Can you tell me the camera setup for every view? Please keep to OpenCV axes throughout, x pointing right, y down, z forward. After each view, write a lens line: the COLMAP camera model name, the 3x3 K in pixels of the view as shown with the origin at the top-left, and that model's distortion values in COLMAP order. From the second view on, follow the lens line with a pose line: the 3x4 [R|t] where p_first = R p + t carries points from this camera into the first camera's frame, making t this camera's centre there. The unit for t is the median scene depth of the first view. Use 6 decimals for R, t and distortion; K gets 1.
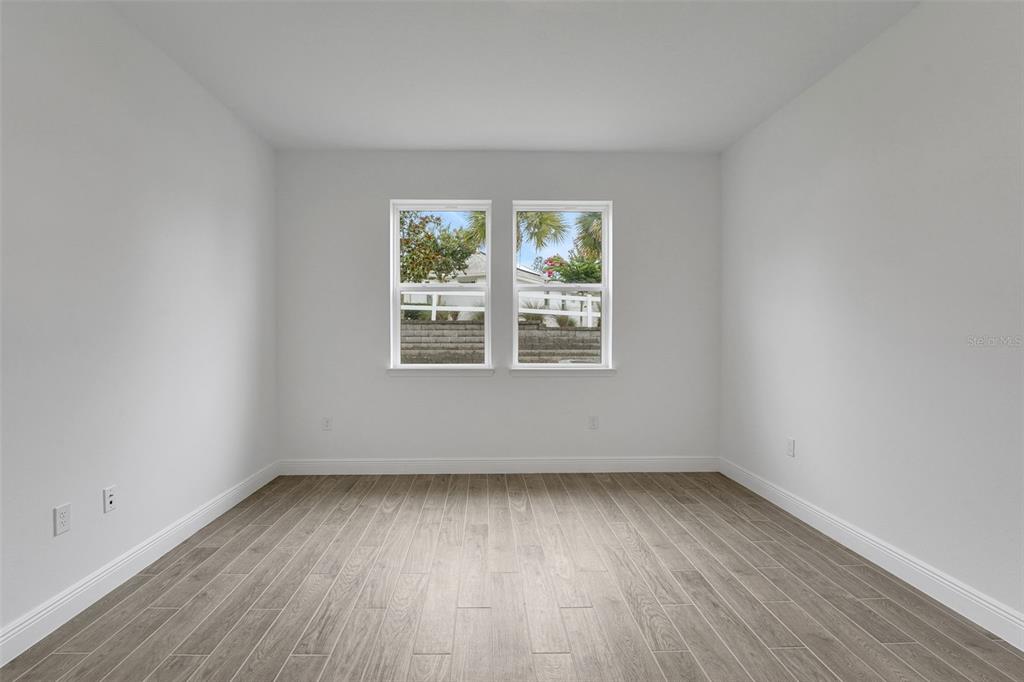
lens RADIAL K [[472.7, 0, 513.5], [0, 472.7, 339.0], [0, 0, 1]] dist [-0.010276, 0.000306]
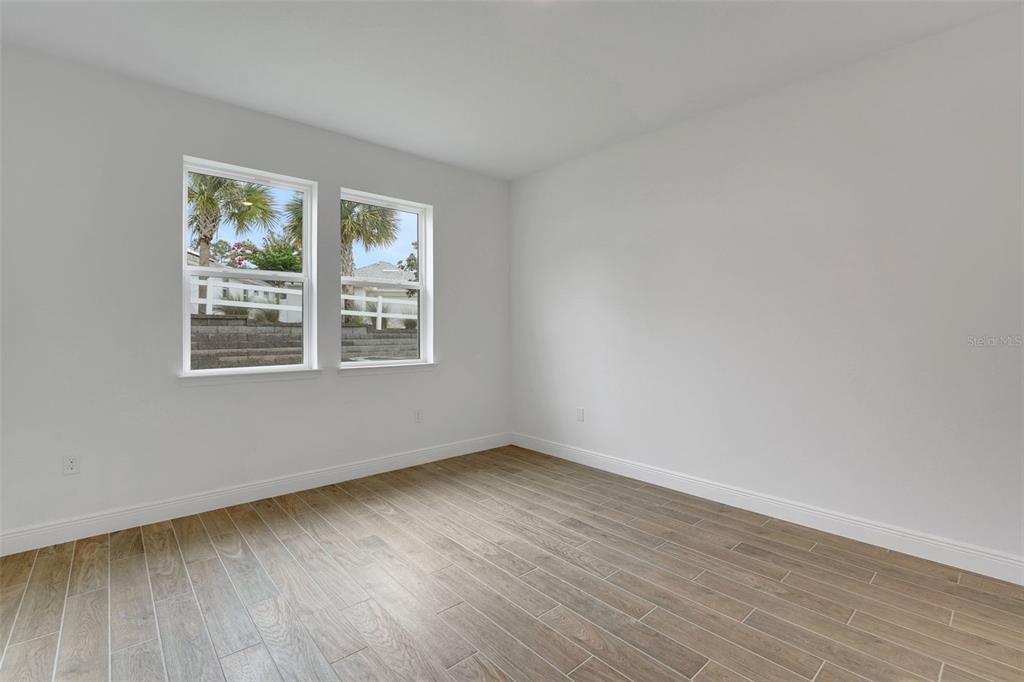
lens RADIAL K [[472.7, 0, 493.2], [0, 472.7, 327.7], [0, 0, 1]] dist [-0.010276, 0.000306]
pose [[0.763004, 0.001293, 0.646392, -0.393314], [0.008326, 0.999895, -0.011827, -0.003523], [-0.646340, 0.014406, 0.762914, 0.106550]]
